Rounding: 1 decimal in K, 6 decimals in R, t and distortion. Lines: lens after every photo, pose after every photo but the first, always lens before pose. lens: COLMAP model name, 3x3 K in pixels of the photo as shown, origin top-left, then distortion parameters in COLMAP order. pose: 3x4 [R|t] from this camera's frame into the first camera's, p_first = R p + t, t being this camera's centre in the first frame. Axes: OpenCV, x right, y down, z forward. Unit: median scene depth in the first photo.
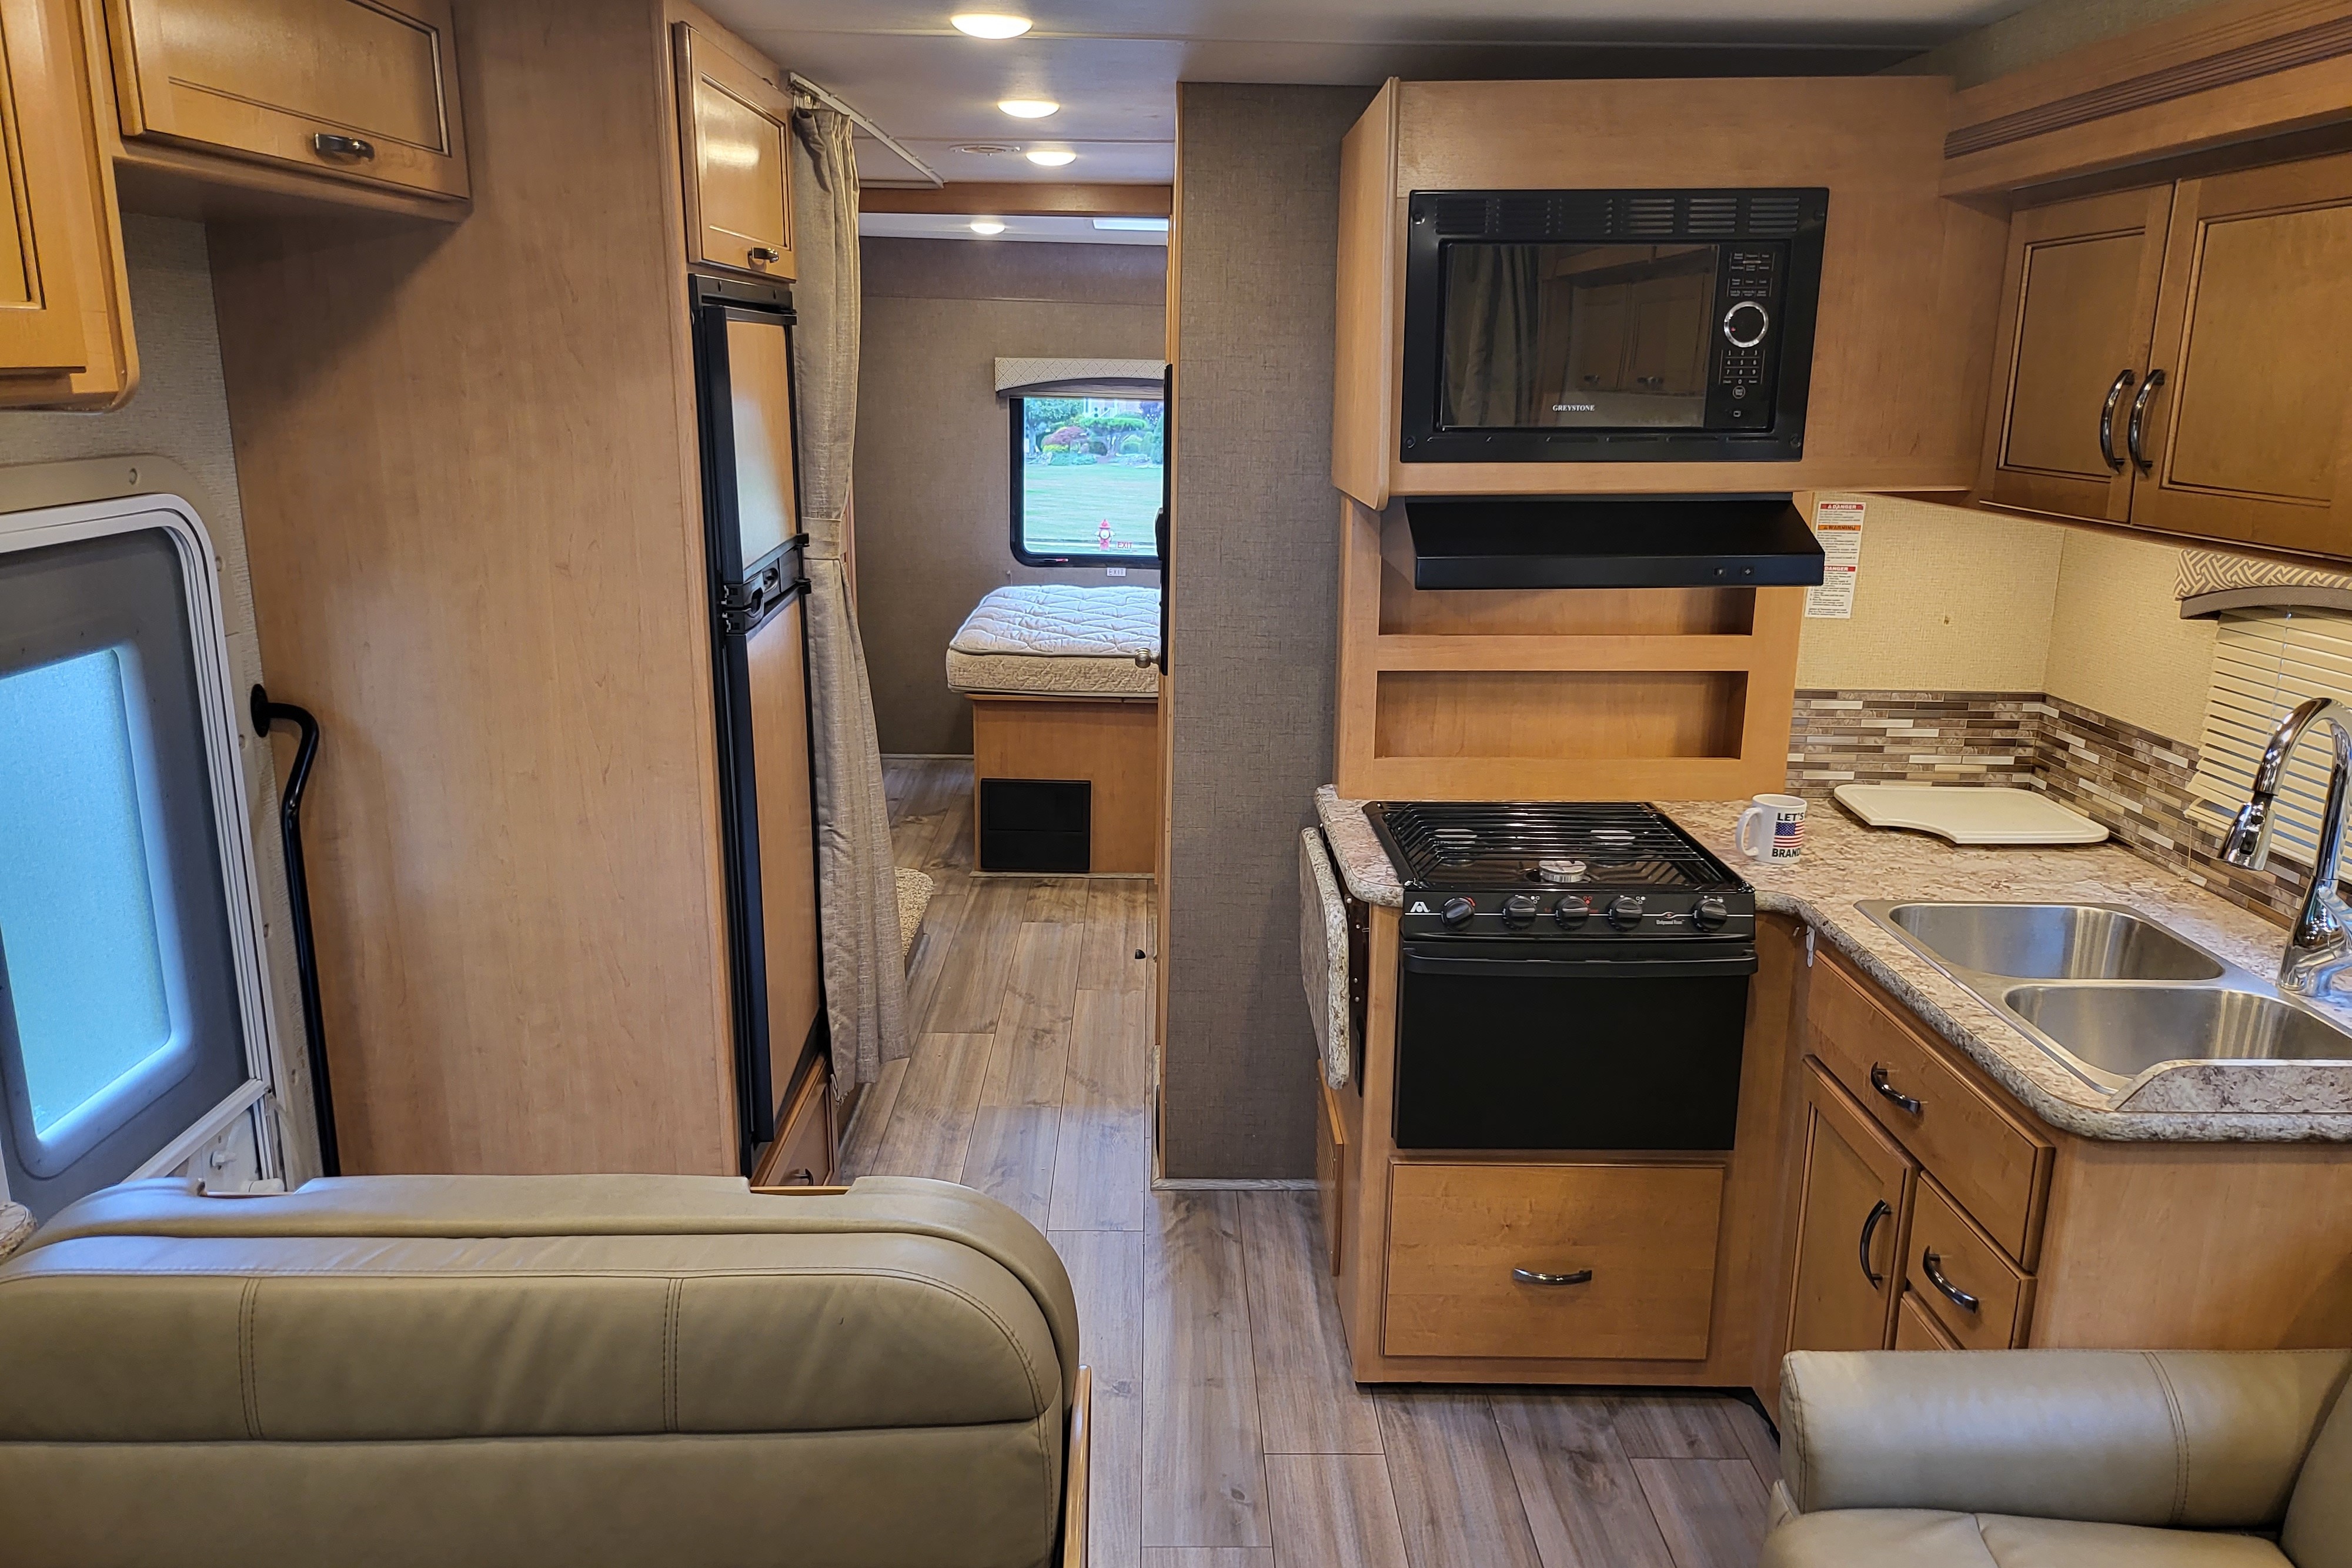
lens RADIAL K [[1670.1, 0, 1172.2], [0, 1670.1, 776.1], [0, 0, 1]] dist [0.066359, -0.064427]
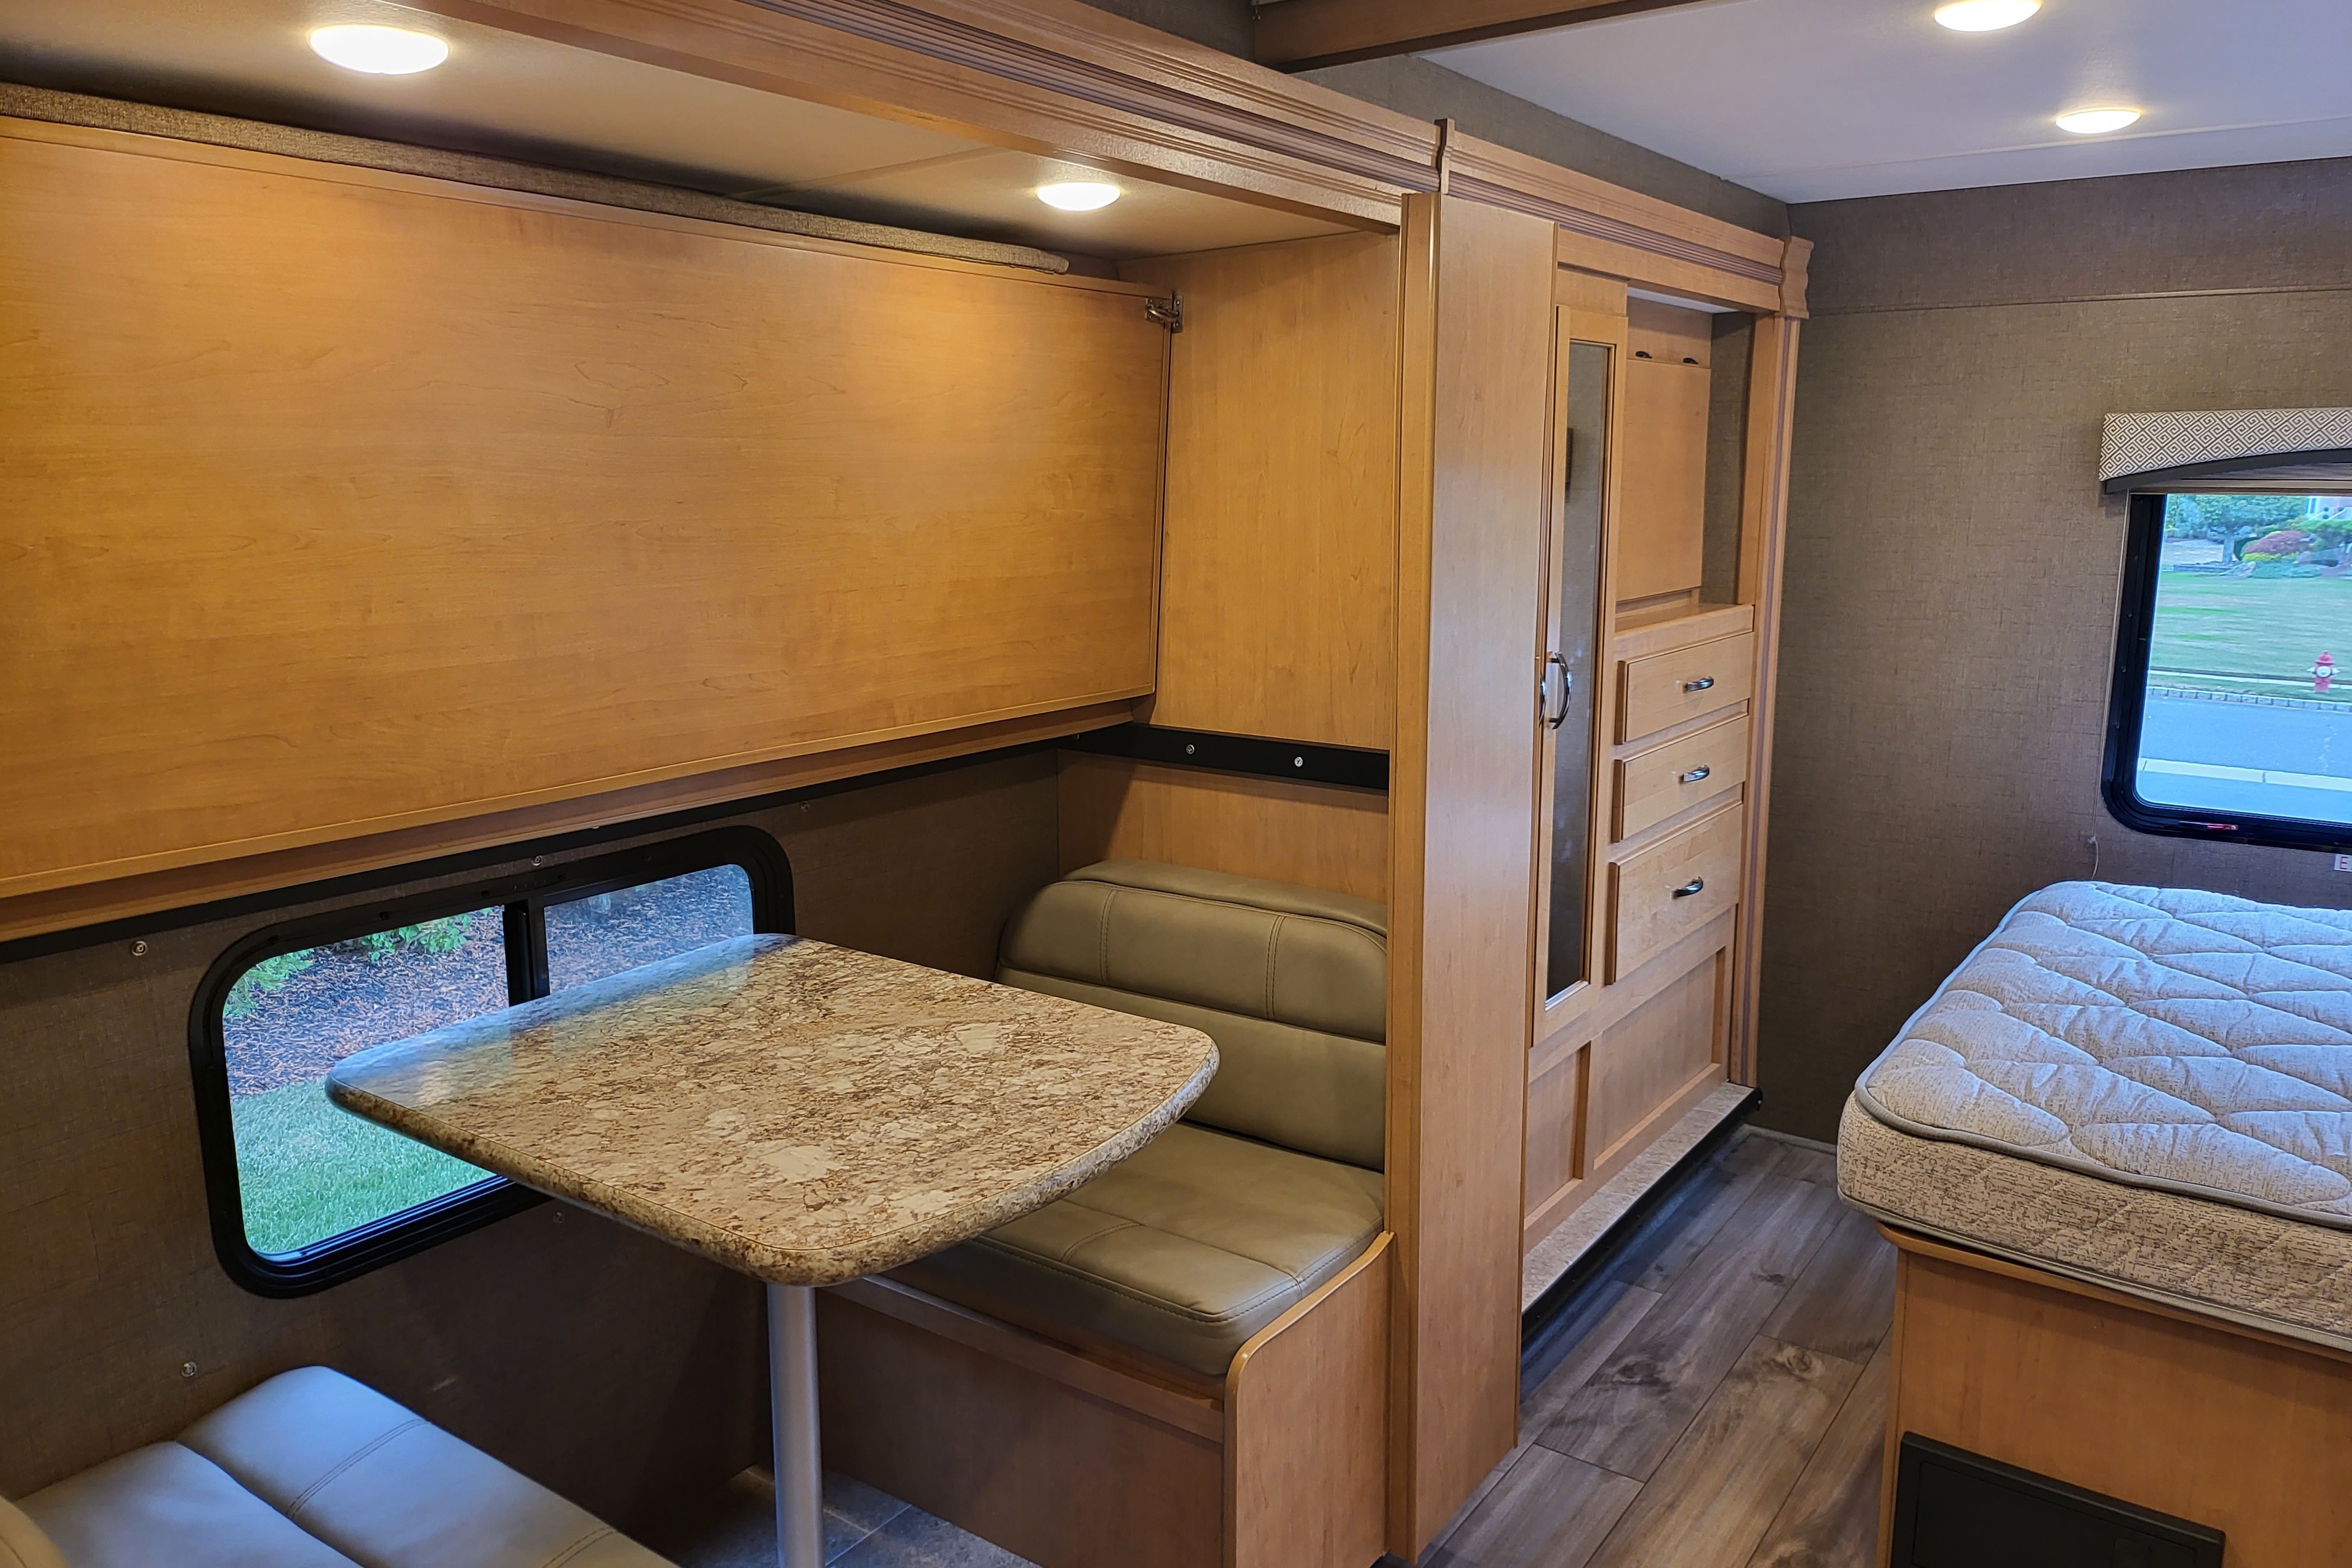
lens RADIAL K [[1673.6, 0, 1168.6], [0, 1673.6, 769.9], [0, 0, 1]] dist [0.056998, -0.043315]
pose [[0.804295, 0.093048, -0.586900, -0.033388], [-0.129866, 0.991313, -0.020805, -0.129884], [0.579866, 0.092952, 0.809392, 0.580847]]
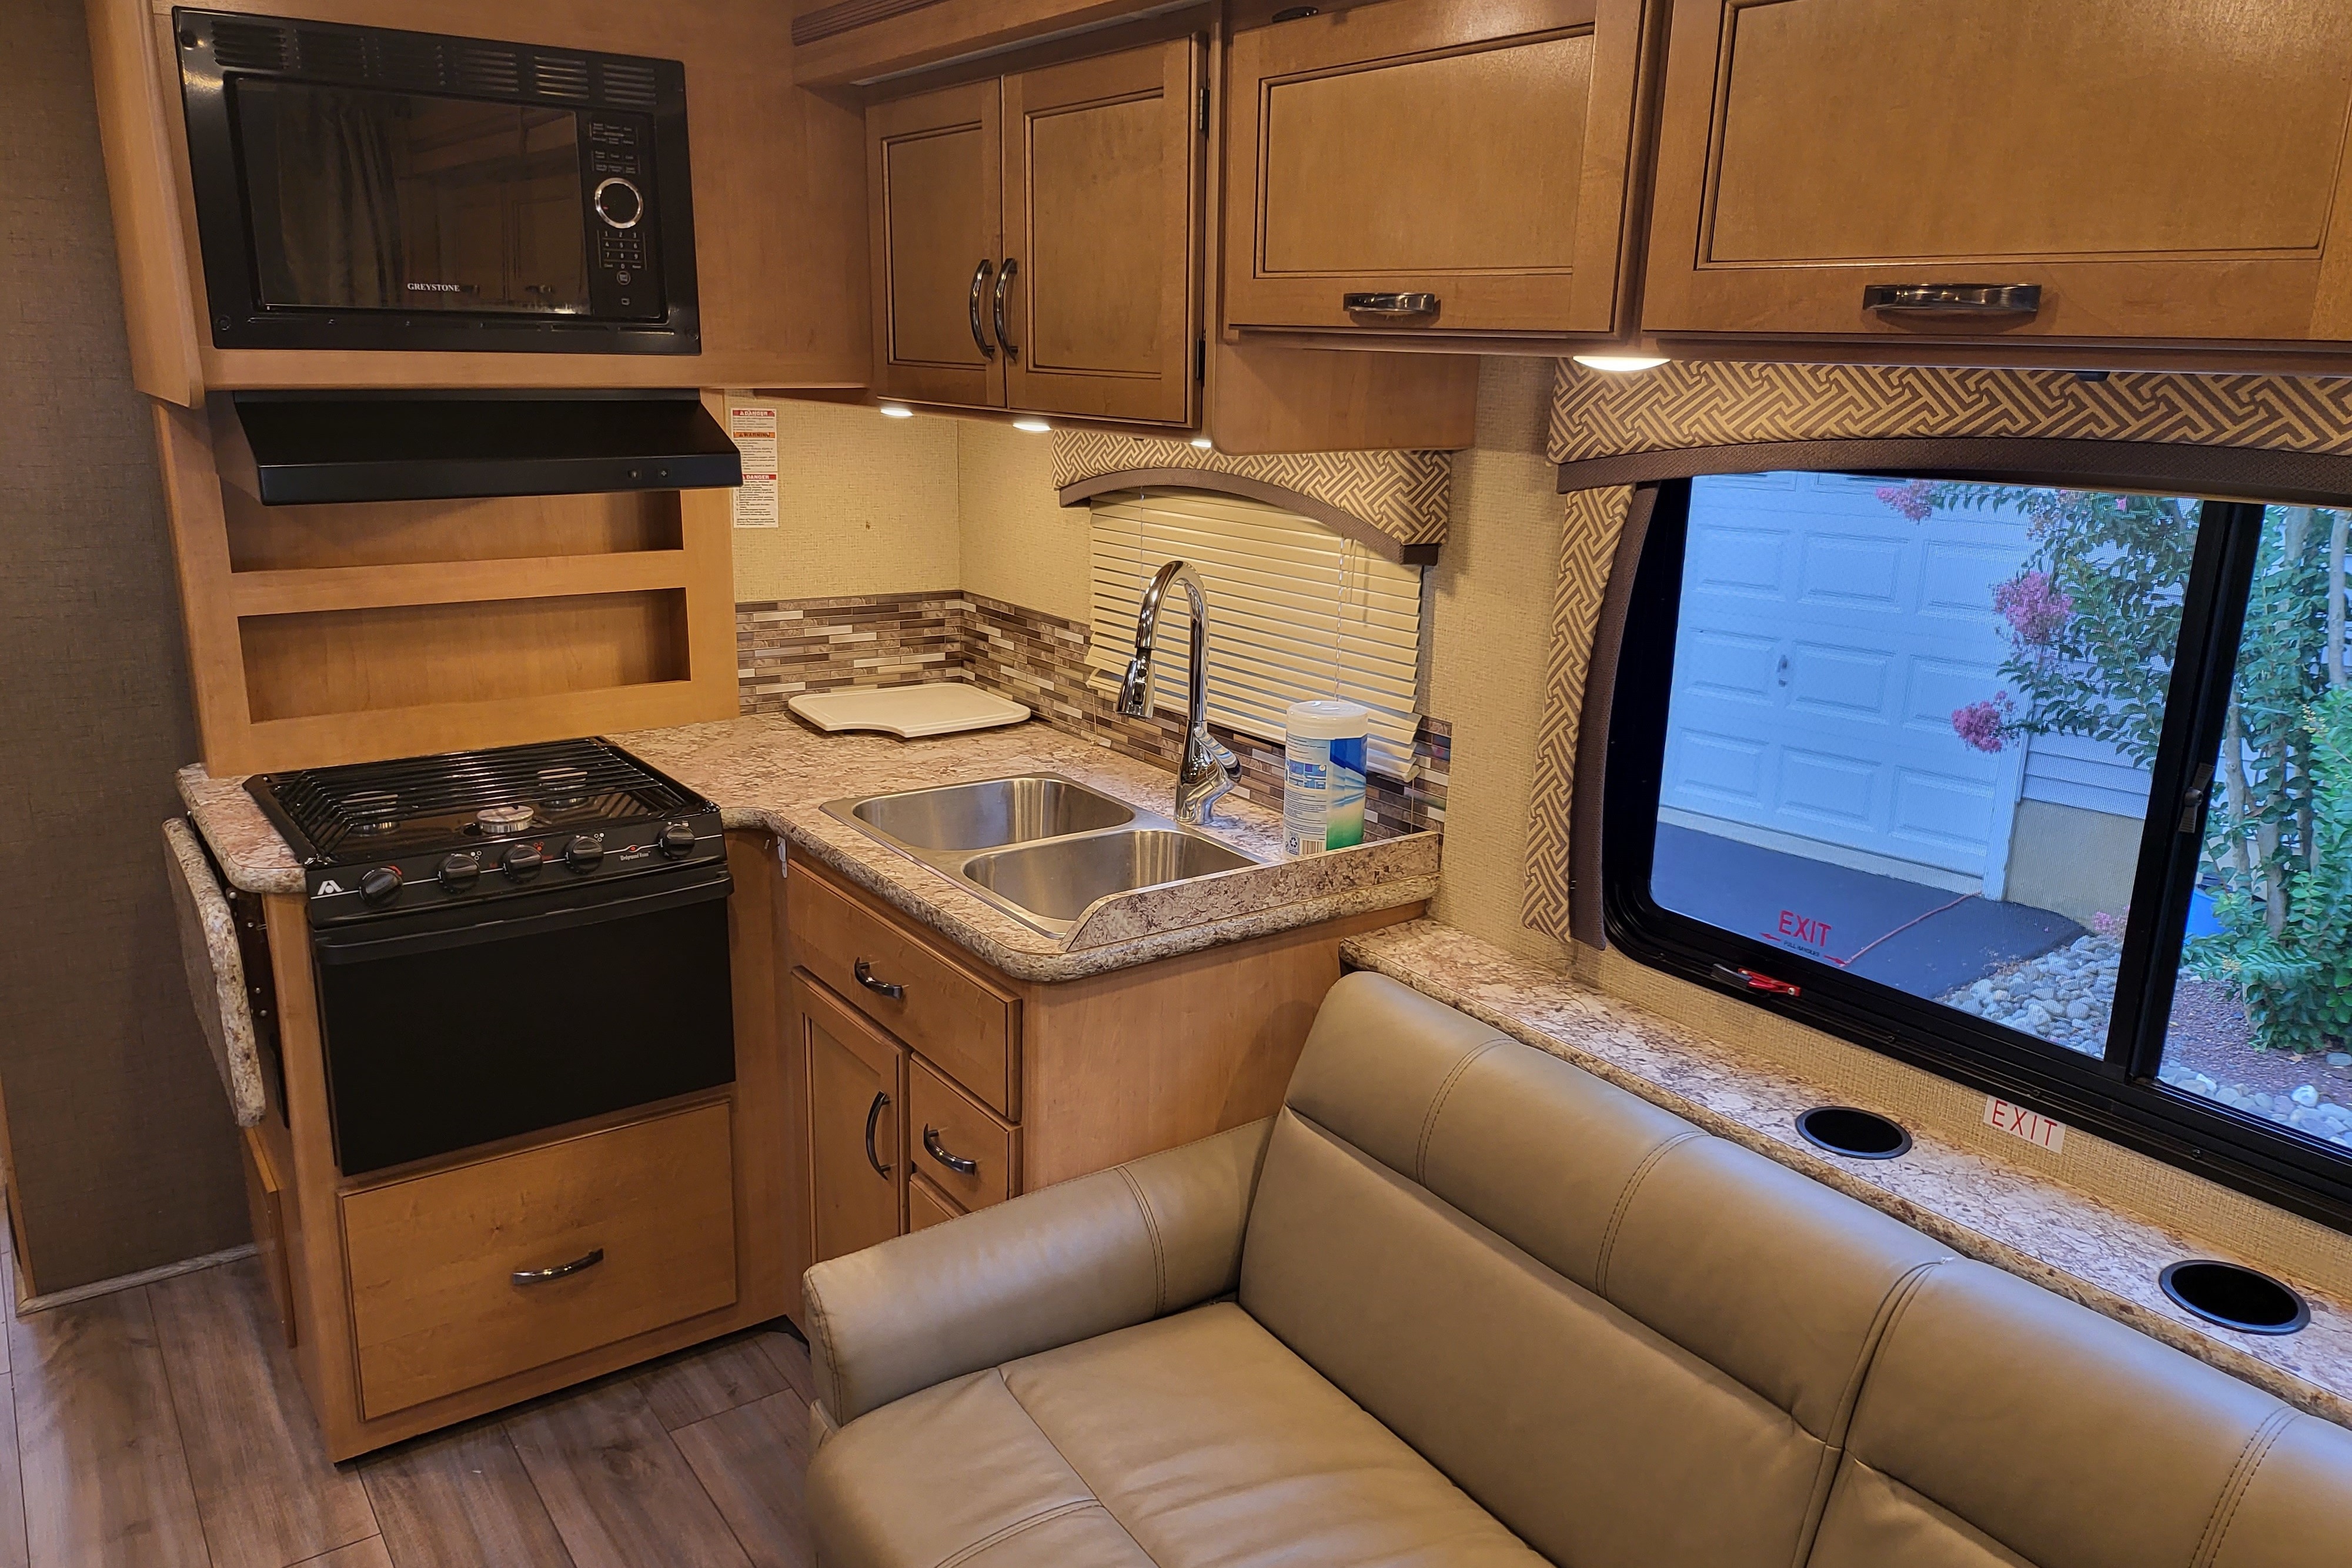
lens RADIAL K [[1673.1, 0, 1176.0], [0, 1673.1, 784.0], [0, 0, 1]] dist [0.074891, -0.085159]
pose [[0.822682, -0.138820, 0.551293, 0.035616], [0.123762, 0.990203, 0.064654, 0.024528], [-0.554867, 0.015039, 0.831803, 0.063699]]
